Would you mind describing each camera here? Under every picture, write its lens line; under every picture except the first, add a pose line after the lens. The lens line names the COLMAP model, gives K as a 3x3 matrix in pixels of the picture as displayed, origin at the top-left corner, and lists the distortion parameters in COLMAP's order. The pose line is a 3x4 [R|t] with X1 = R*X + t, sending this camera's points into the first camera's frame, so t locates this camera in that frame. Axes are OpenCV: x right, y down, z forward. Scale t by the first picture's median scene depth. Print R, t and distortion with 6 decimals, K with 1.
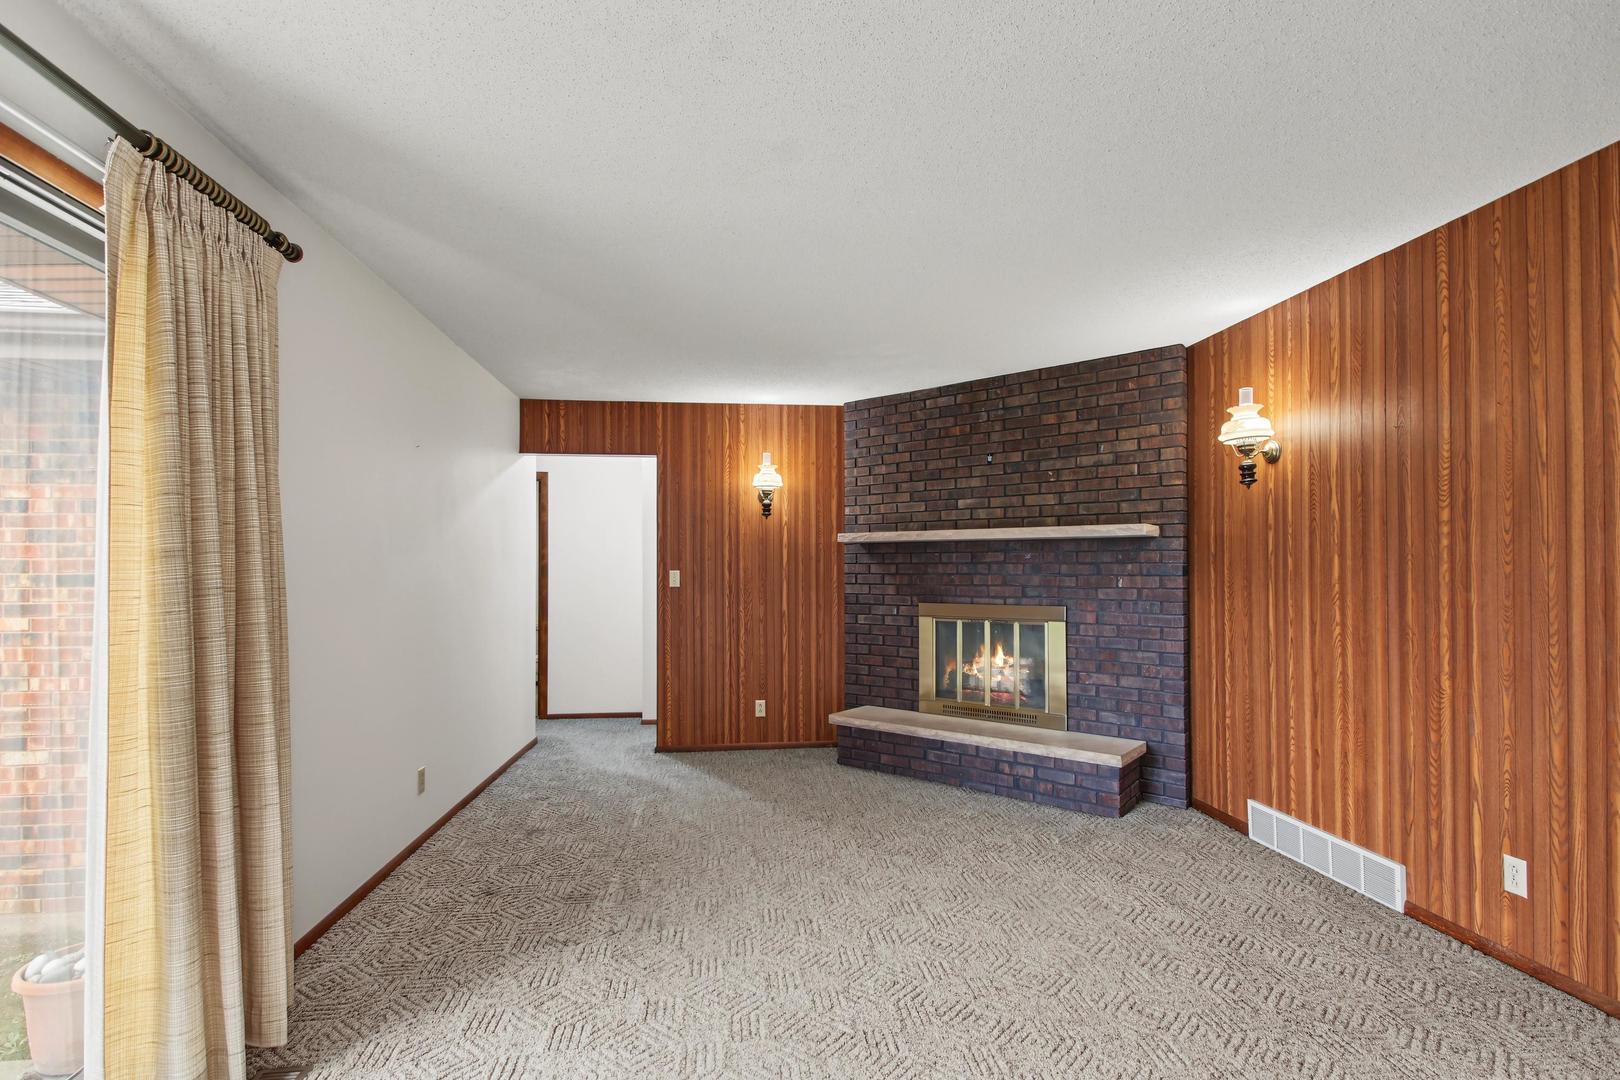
lens RADIAL K [[792.9, 0, 804.2], [0, 792.9, 564.7], [0, 0, 1]] dist [0.022664, -0.000100]
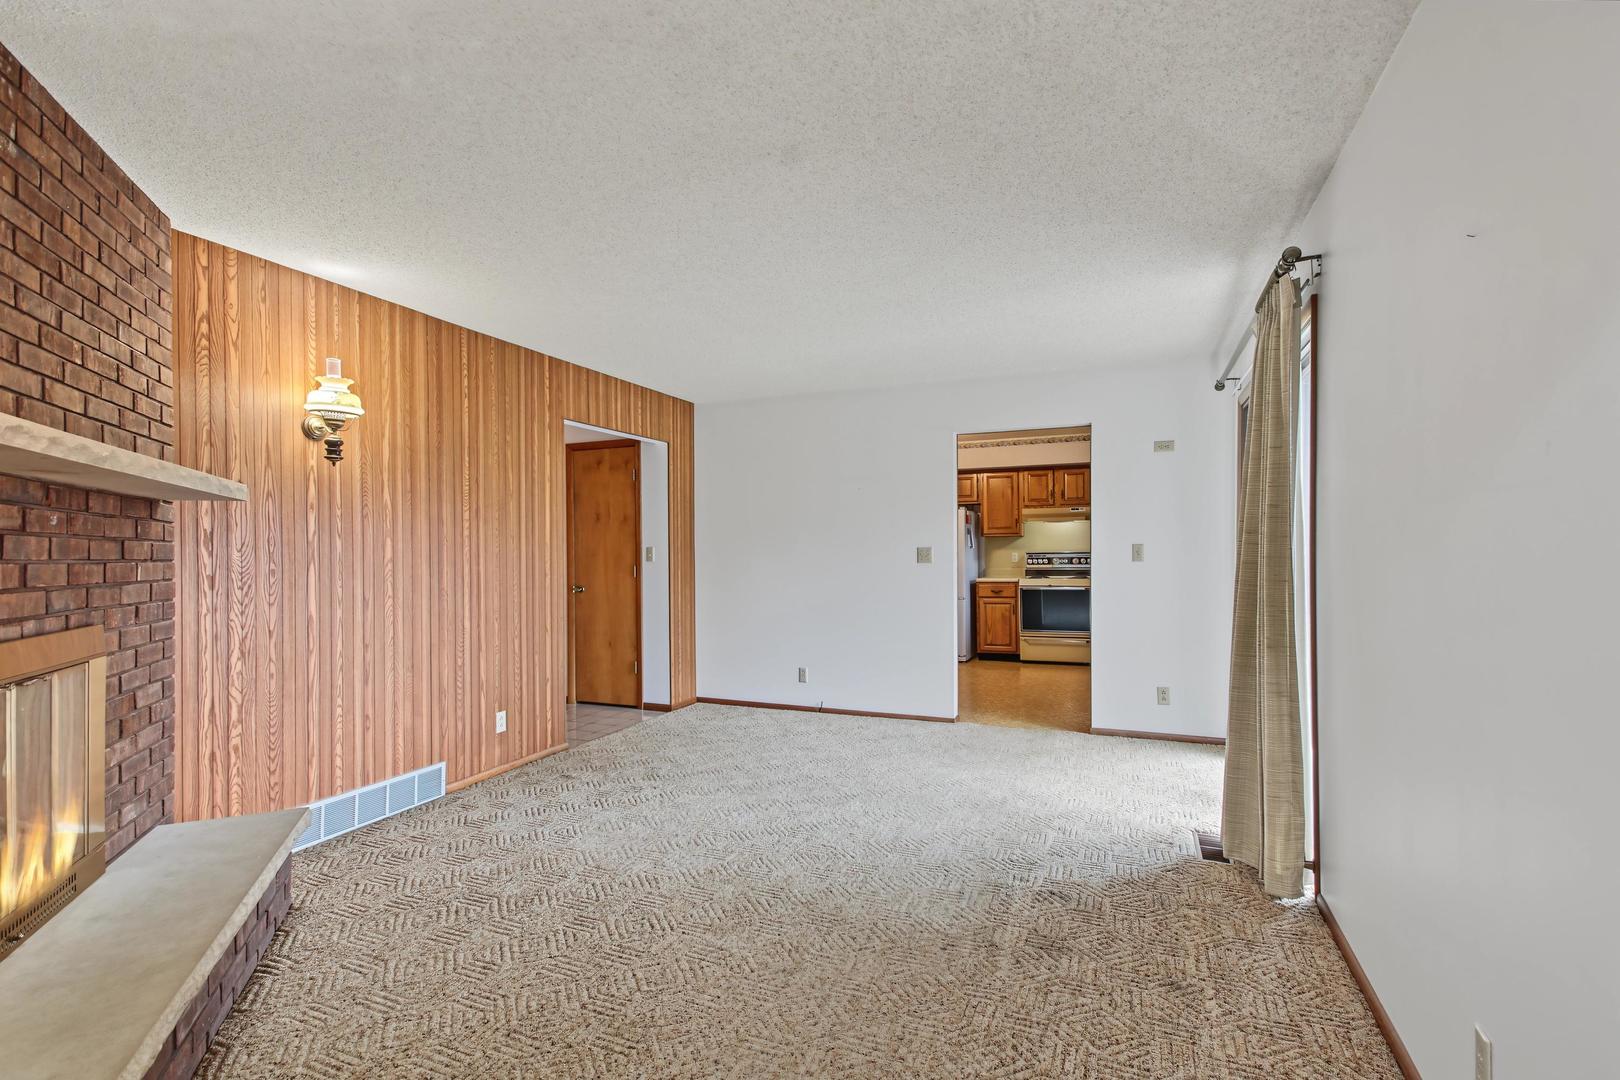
lens RADIAL K [[773.2, 0, 808.8], [0, 773.2, 550.8], [0, 0, 1]] dist [-0.001712, -0.000038]
pose [[-0.878093, 0.006352, 0.478447, -0.493200], [0.005646, 0.999980, -0.002915, 0.014343], [-0.478456, 0.000141, -0.878111, 1.990621]]
